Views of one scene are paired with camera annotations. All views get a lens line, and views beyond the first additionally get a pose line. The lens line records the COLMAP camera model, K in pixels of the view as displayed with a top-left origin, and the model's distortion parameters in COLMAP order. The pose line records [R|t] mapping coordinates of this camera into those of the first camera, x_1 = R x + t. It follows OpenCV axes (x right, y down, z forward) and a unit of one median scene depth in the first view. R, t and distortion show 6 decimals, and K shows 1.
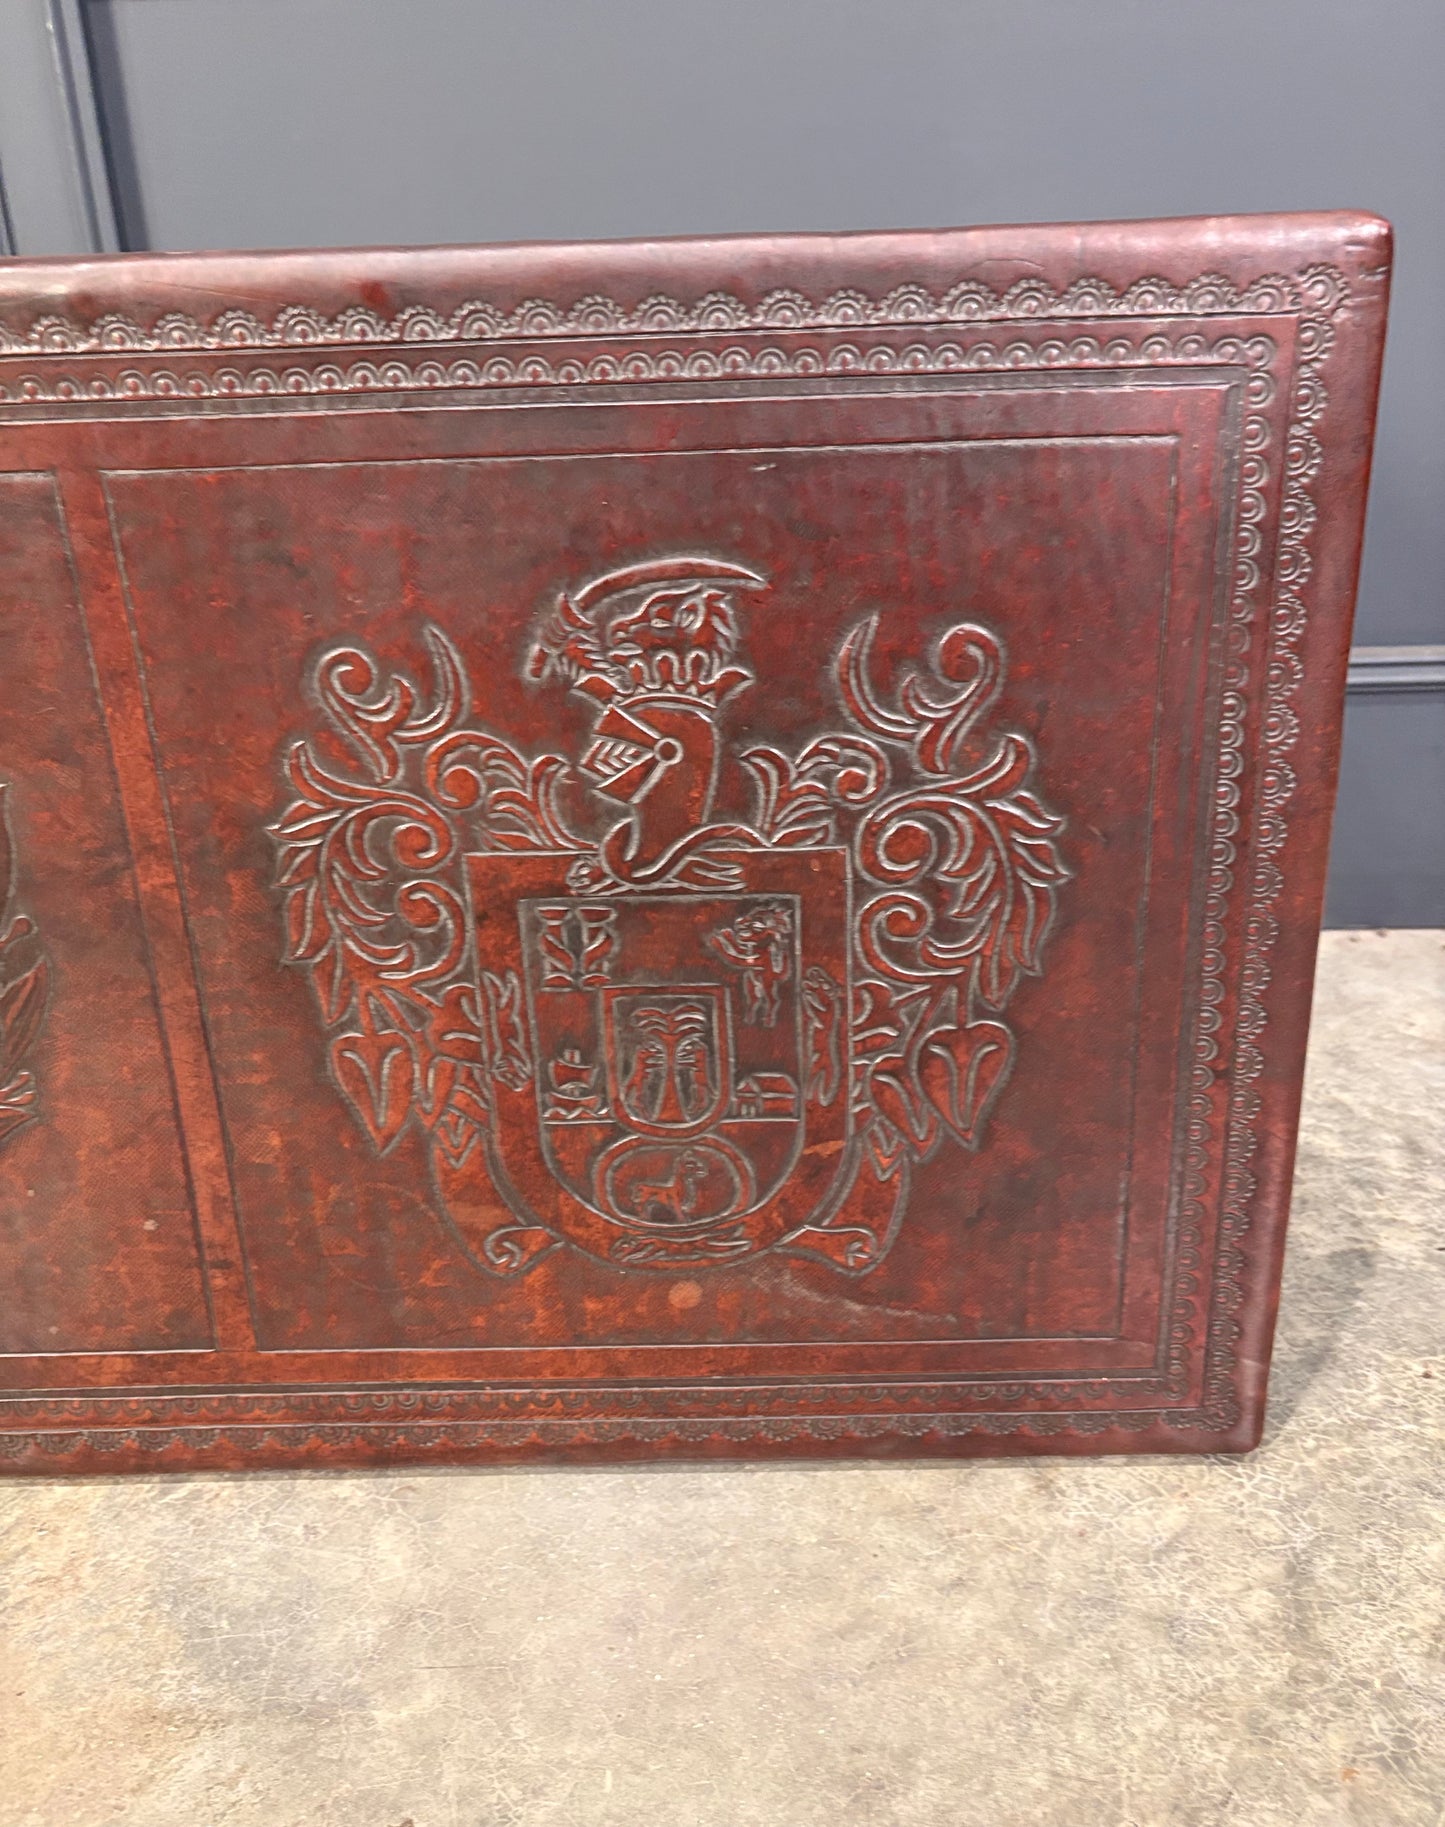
lens RADIAL K [[1629.4, 0, 725.9], [0, 1629.4, 887.5], [0, 0, 1]] dist [0.056974, -0.086555]
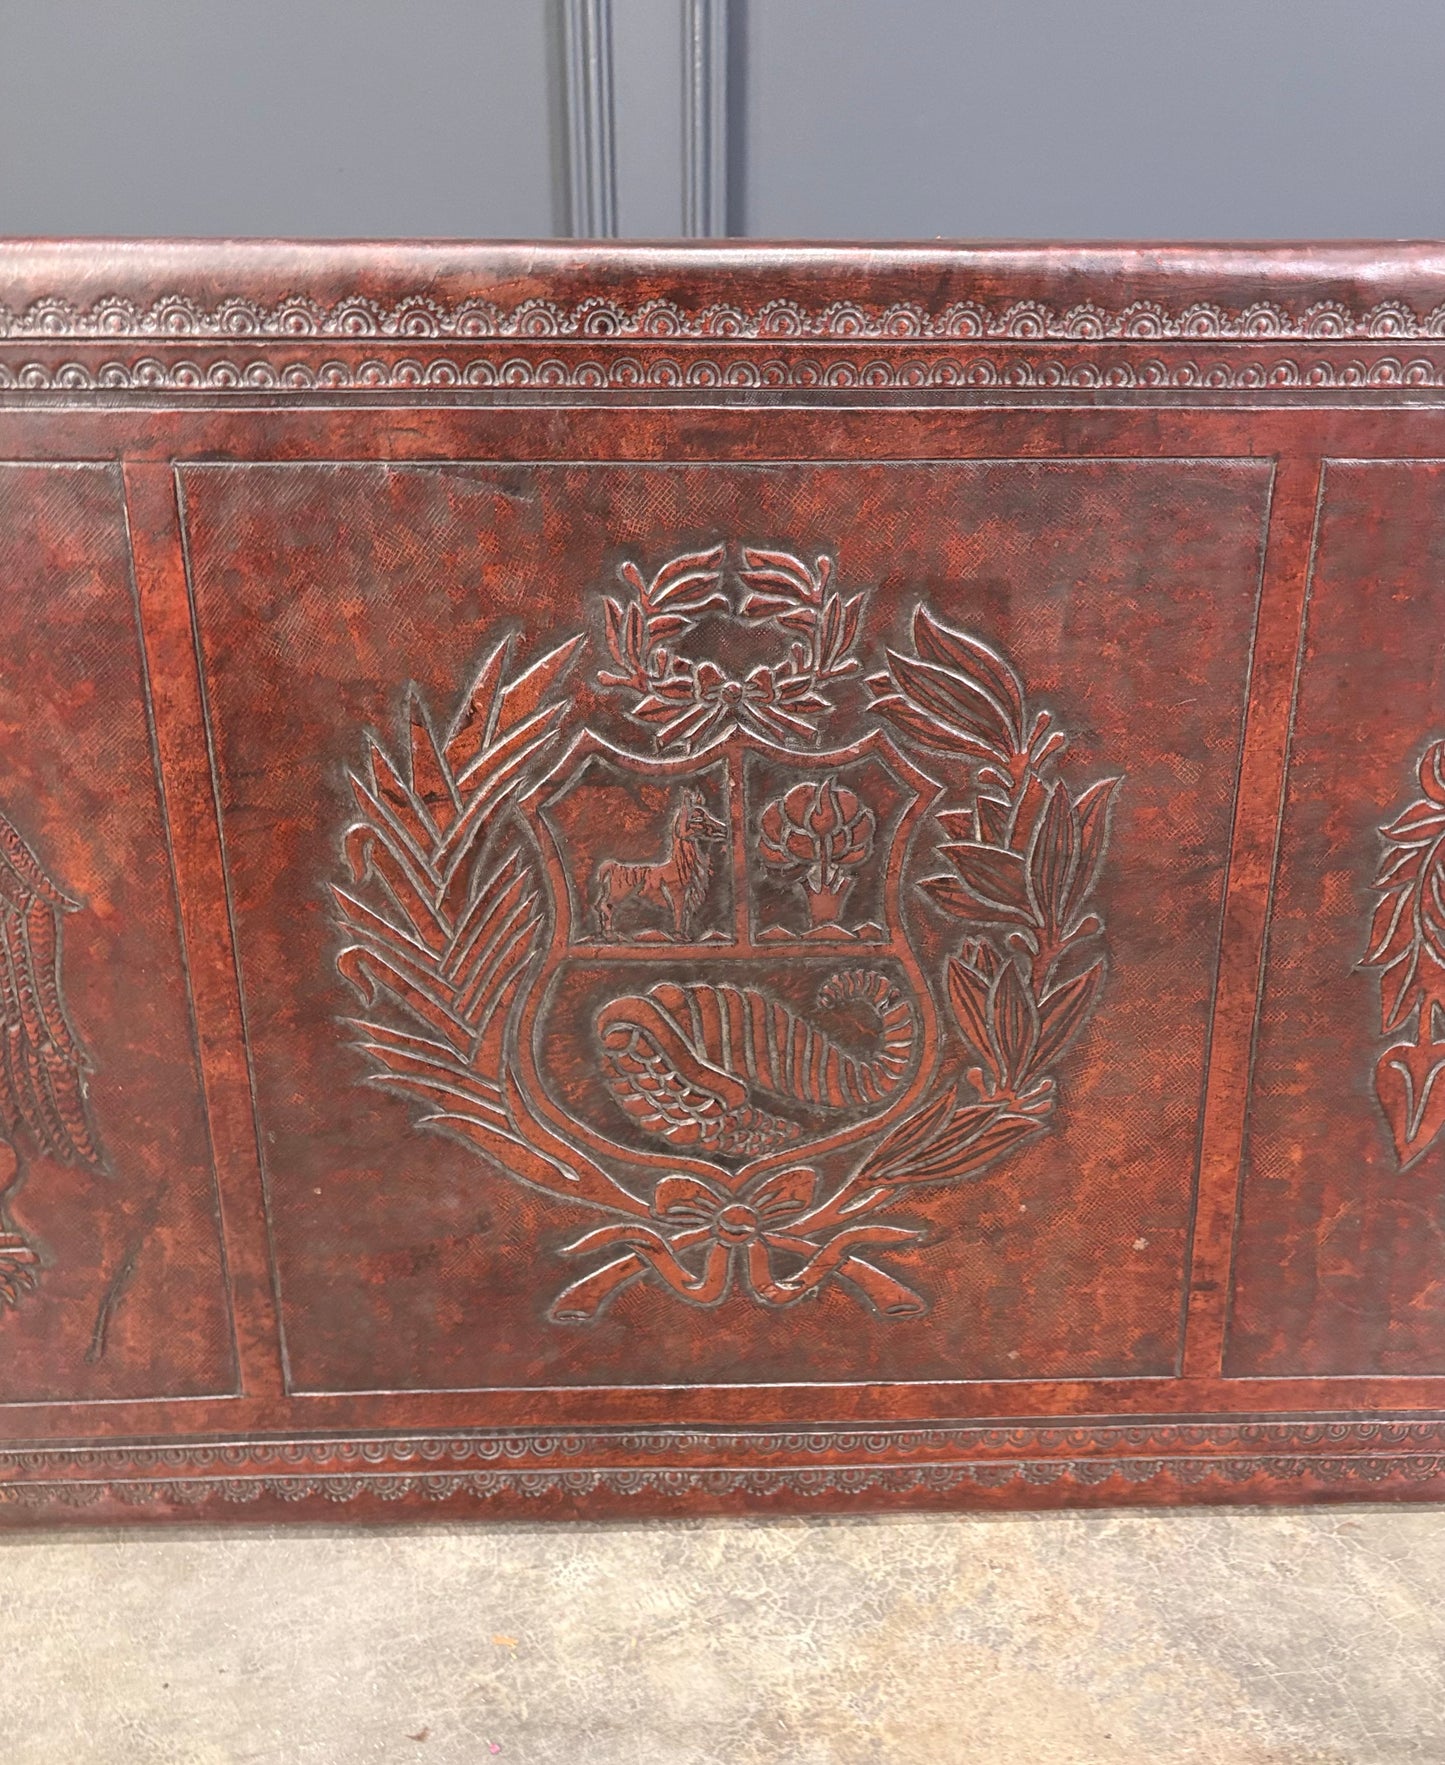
lens RADIAL K [[1762.2, 0, 769.9], [0, 1762.2, 870.6], [0, 0, 1]] dist [-0.014039, 0.043490]
pose [[0.997694, 0.018114, 0.065411, -0.639712], [-0.015850, 0.999263, -0.034968, 0.028205], [-0.065996, 0.033850, 0.997246, -0.015163]]
